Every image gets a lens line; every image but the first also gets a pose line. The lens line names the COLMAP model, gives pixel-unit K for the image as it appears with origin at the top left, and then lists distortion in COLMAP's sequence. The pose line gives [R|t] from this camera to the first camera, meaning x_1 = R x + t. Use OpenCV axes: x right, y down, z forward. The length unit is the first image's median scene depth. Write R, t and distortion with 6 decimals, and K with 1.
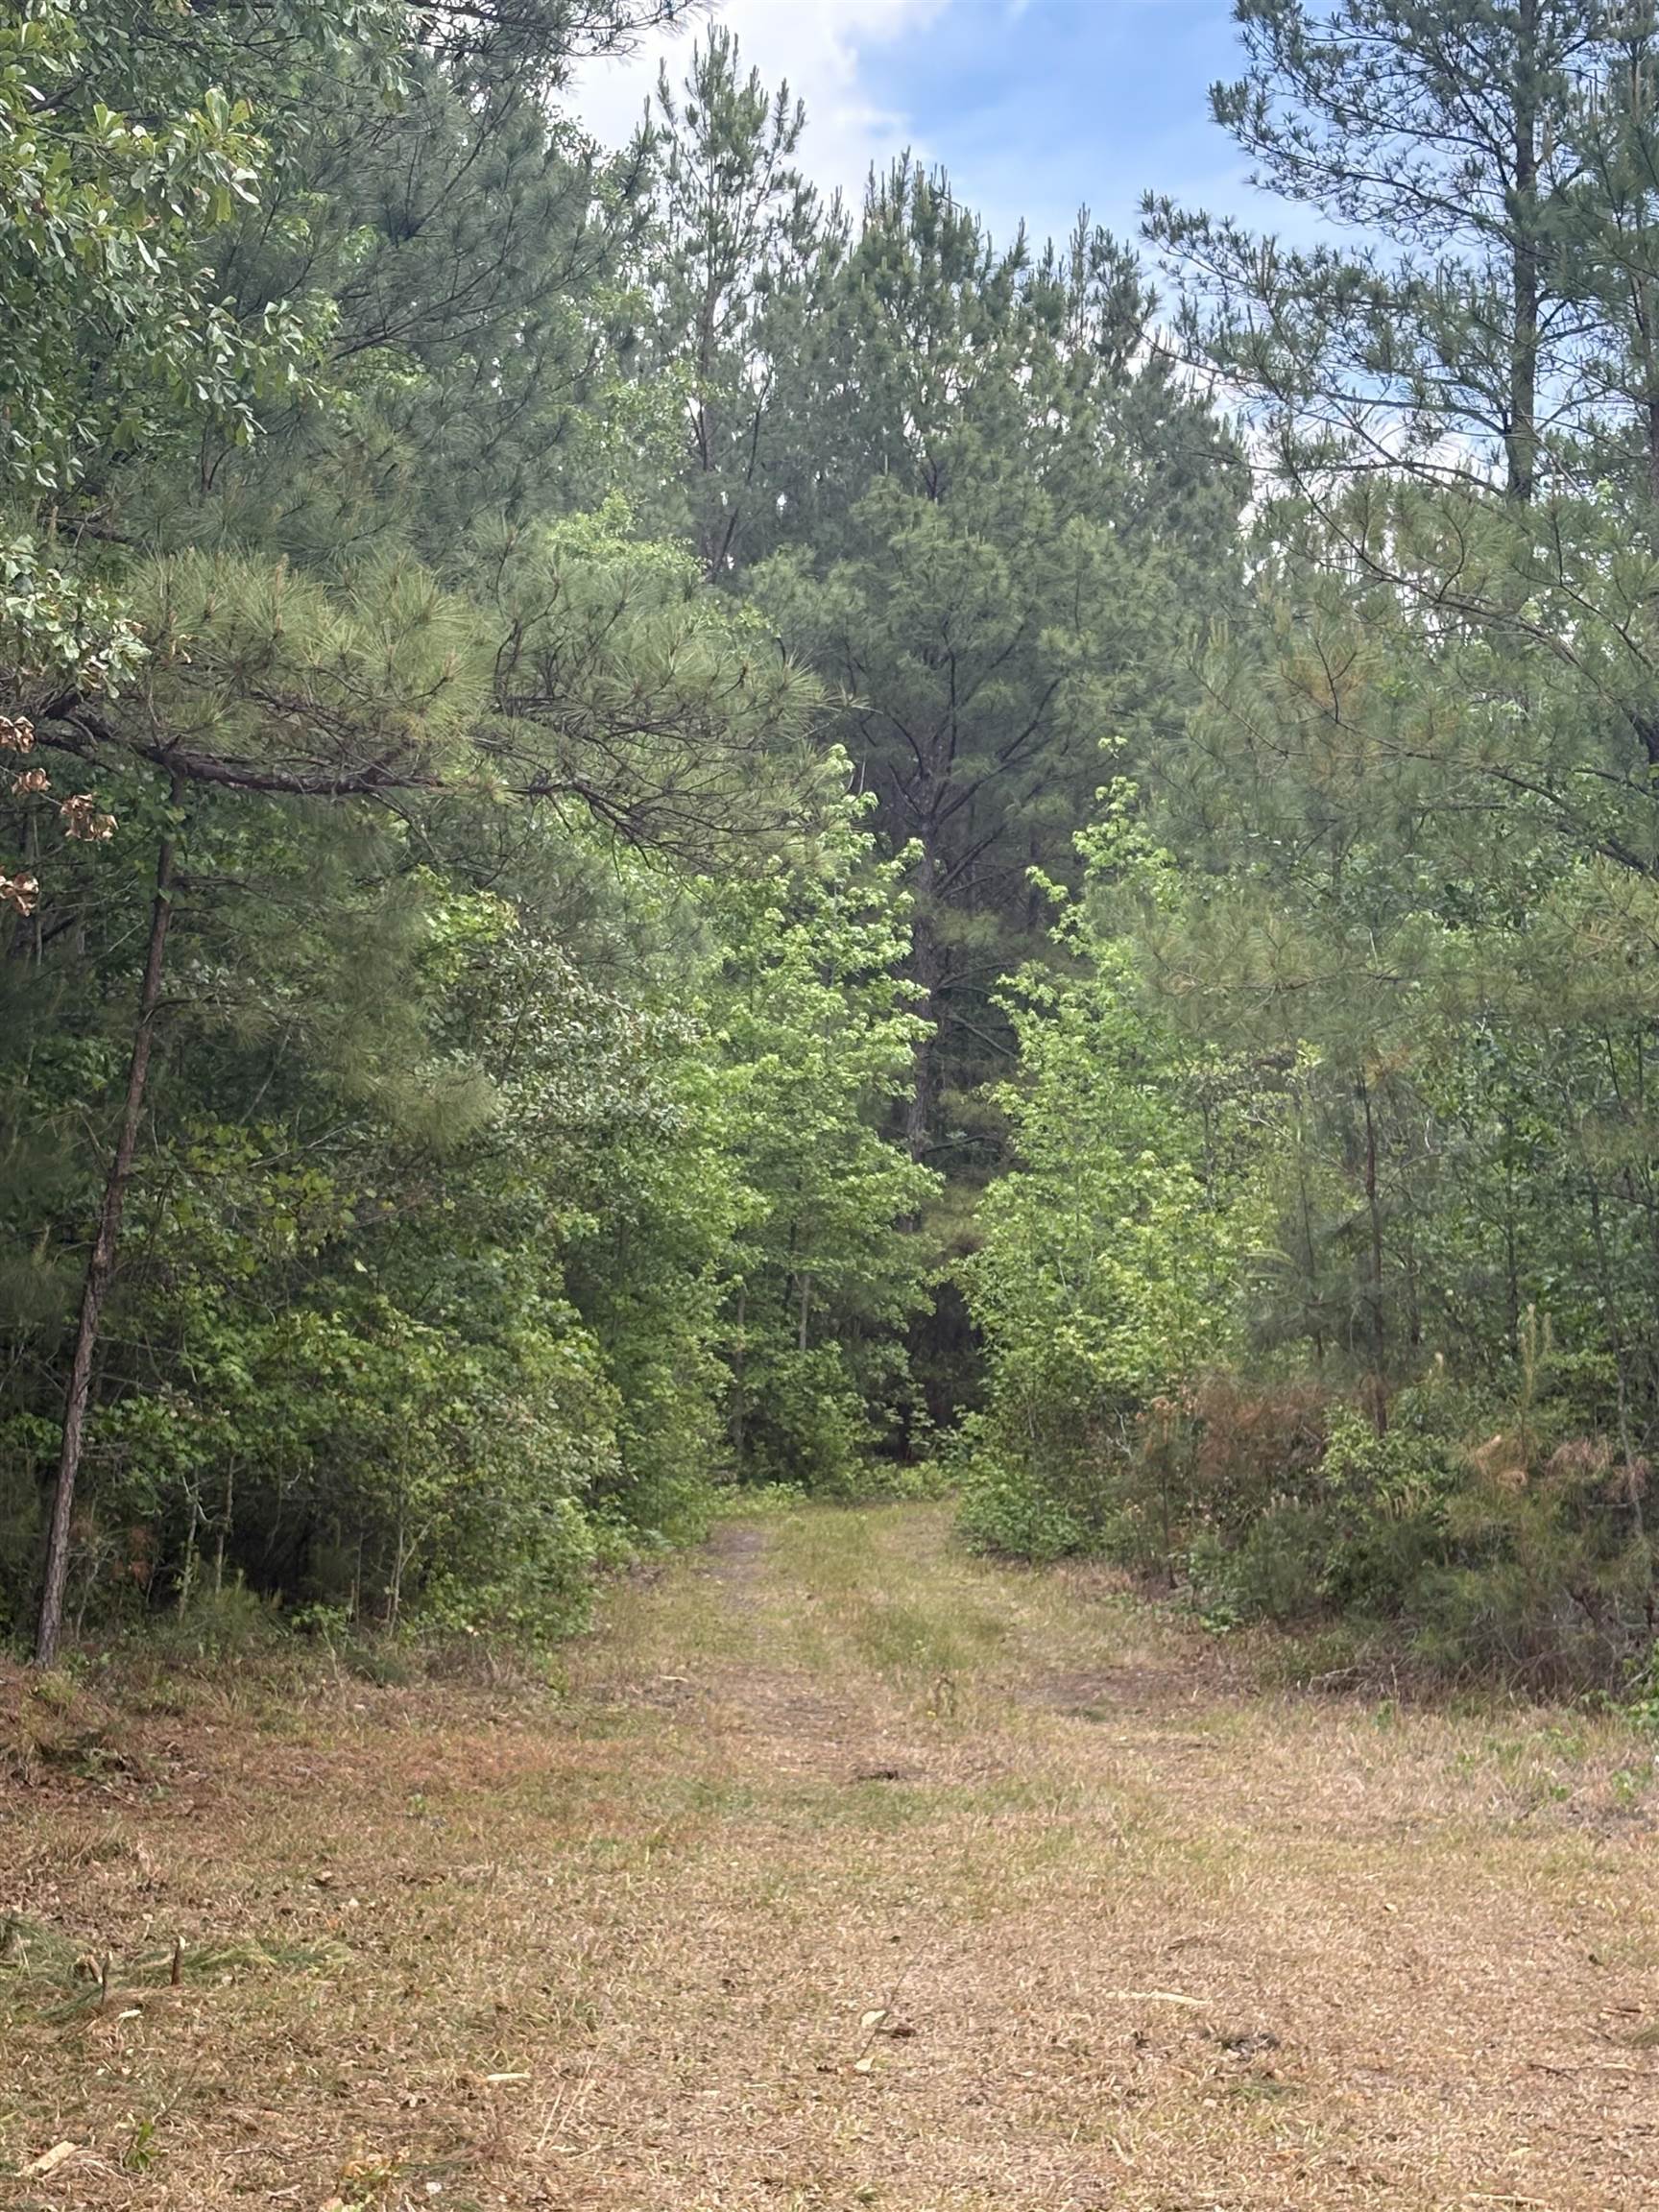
lens RADIAL K [[4153.9, 0, 835.0], [0, 4153.9, 1116.0], [0, 0, 1]] dist [0.031985, 0.000000]
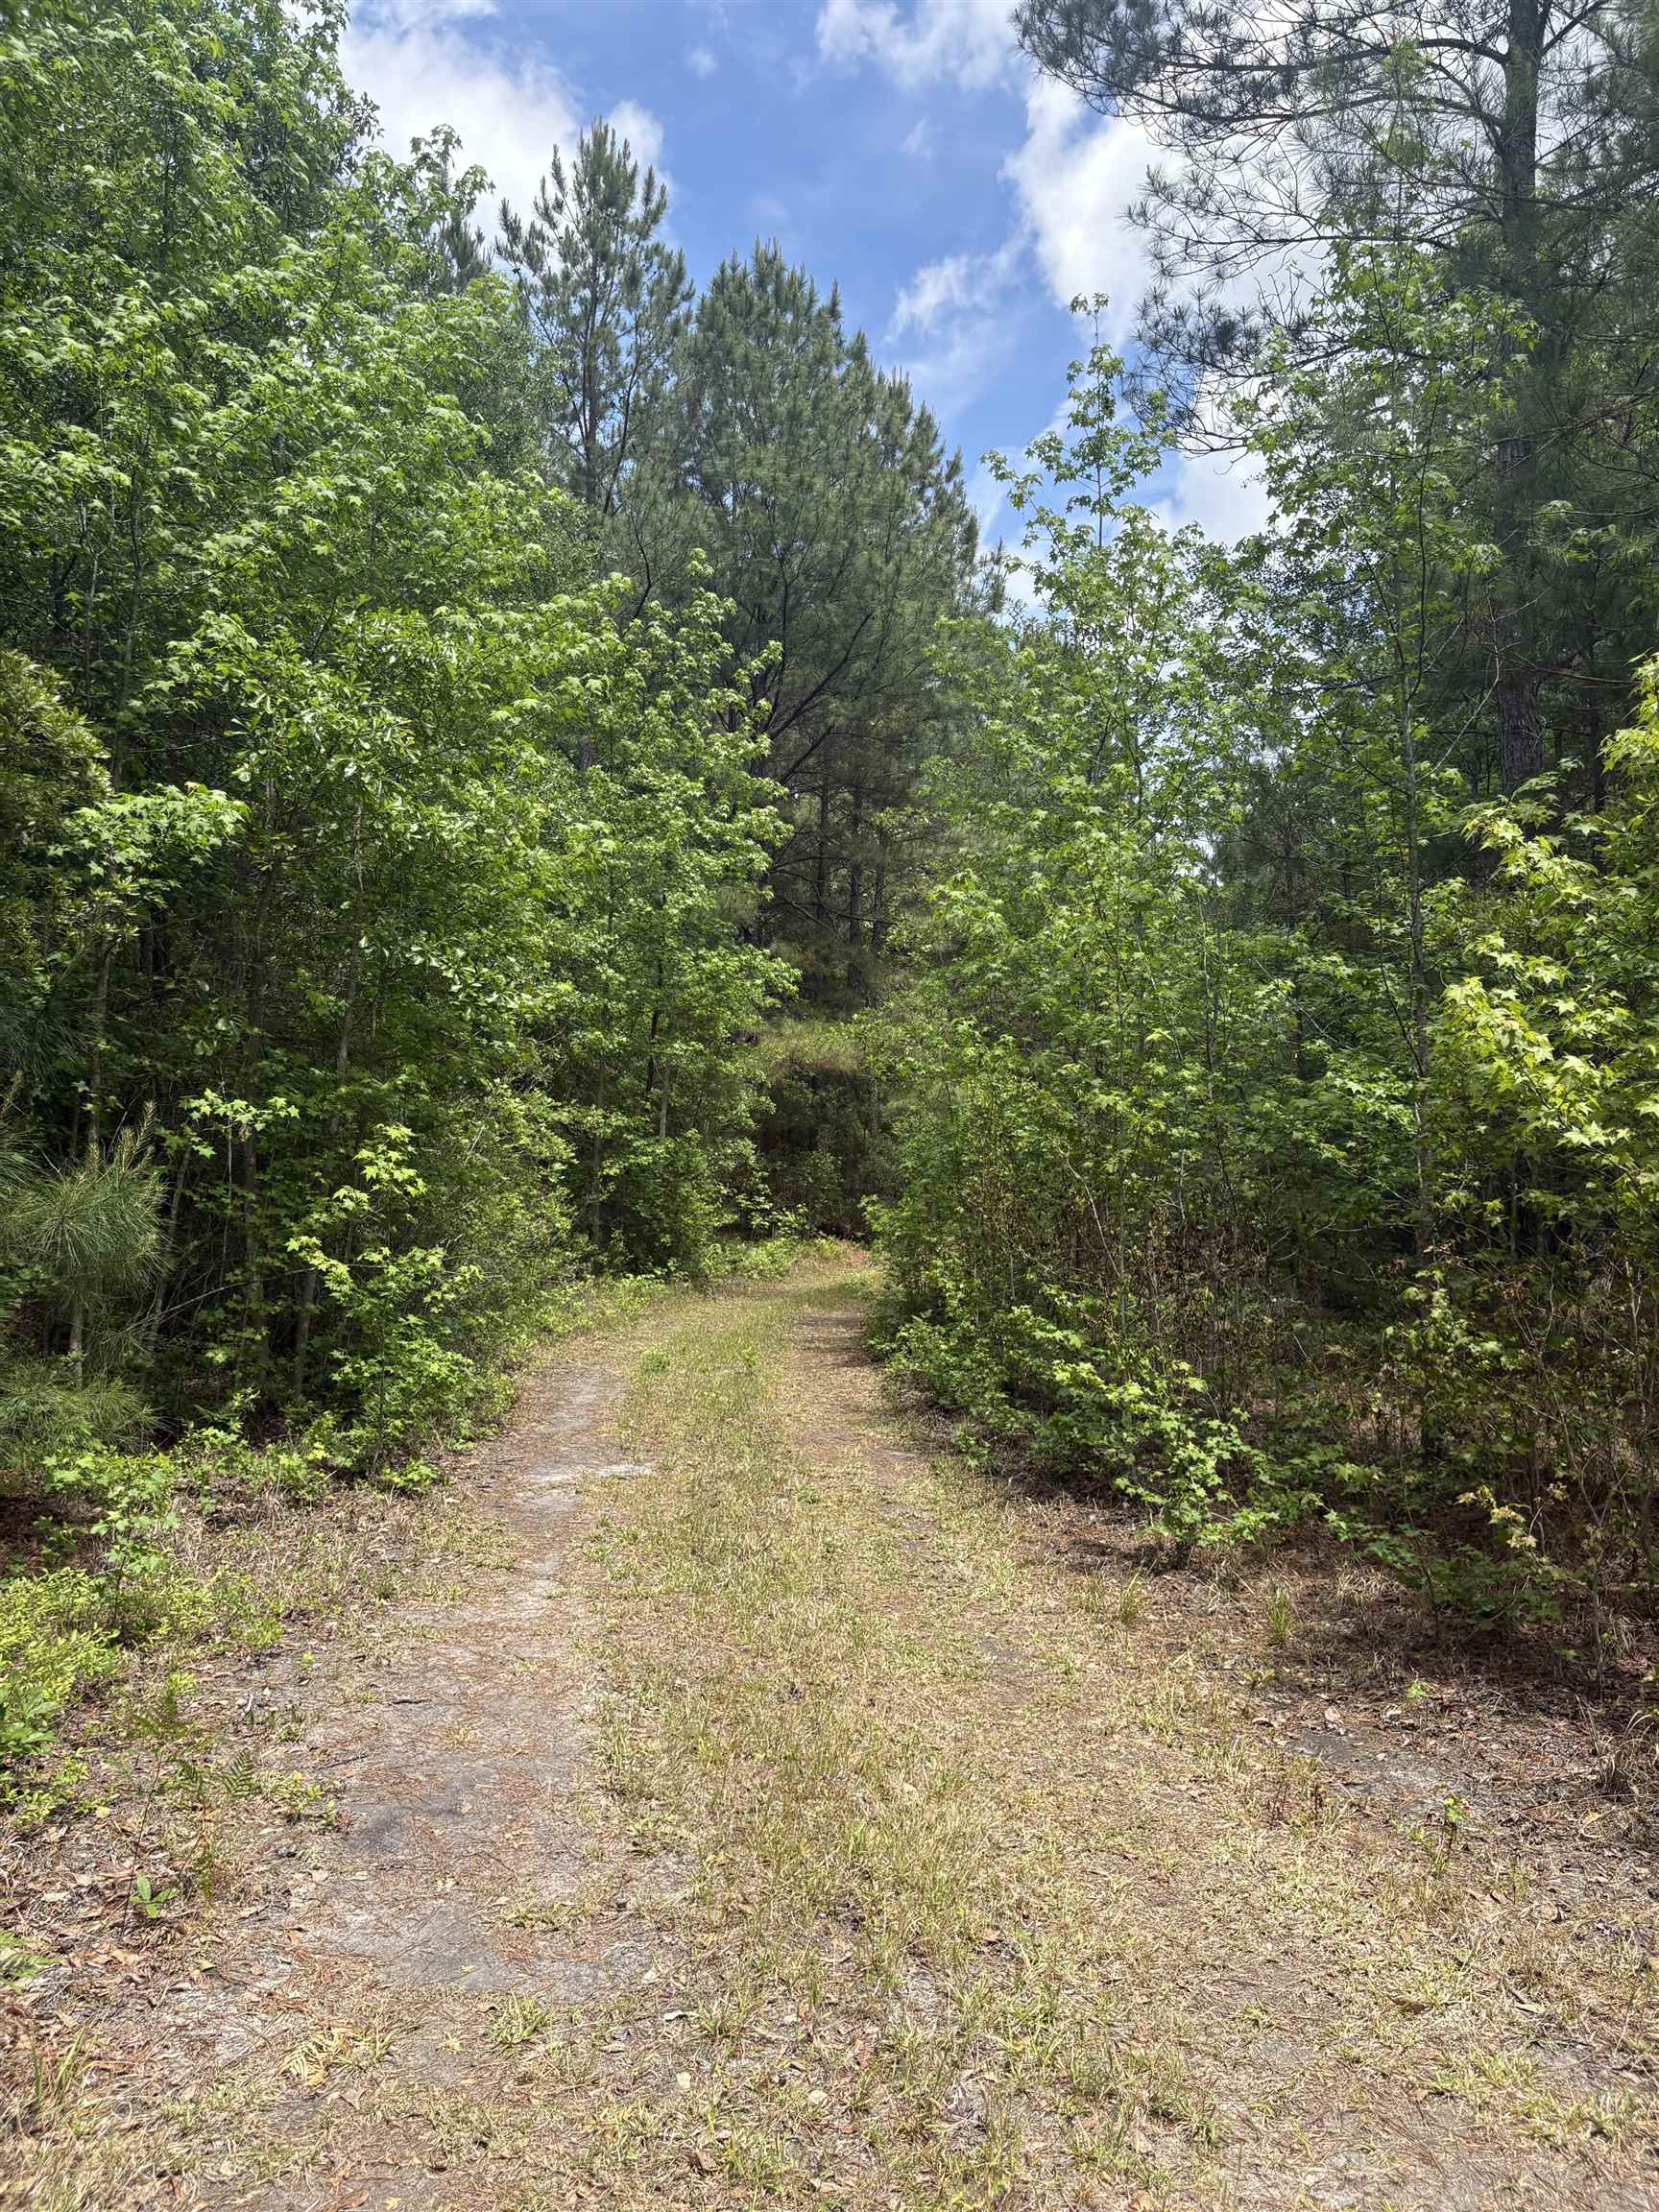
lens RADIAL K [[1672.4, 0, 839.4], [0, 1672.4, 1148.9], [0, 0, 1]] dist [0.033718, 0.004827]
pose [[0.994844, 0.007969, 0.101106, -0.005628], [-0.012623, 0.998885, 0.045483, 0.037169], [-0.100631, -0.046525, 0.993835, 0.546388]]
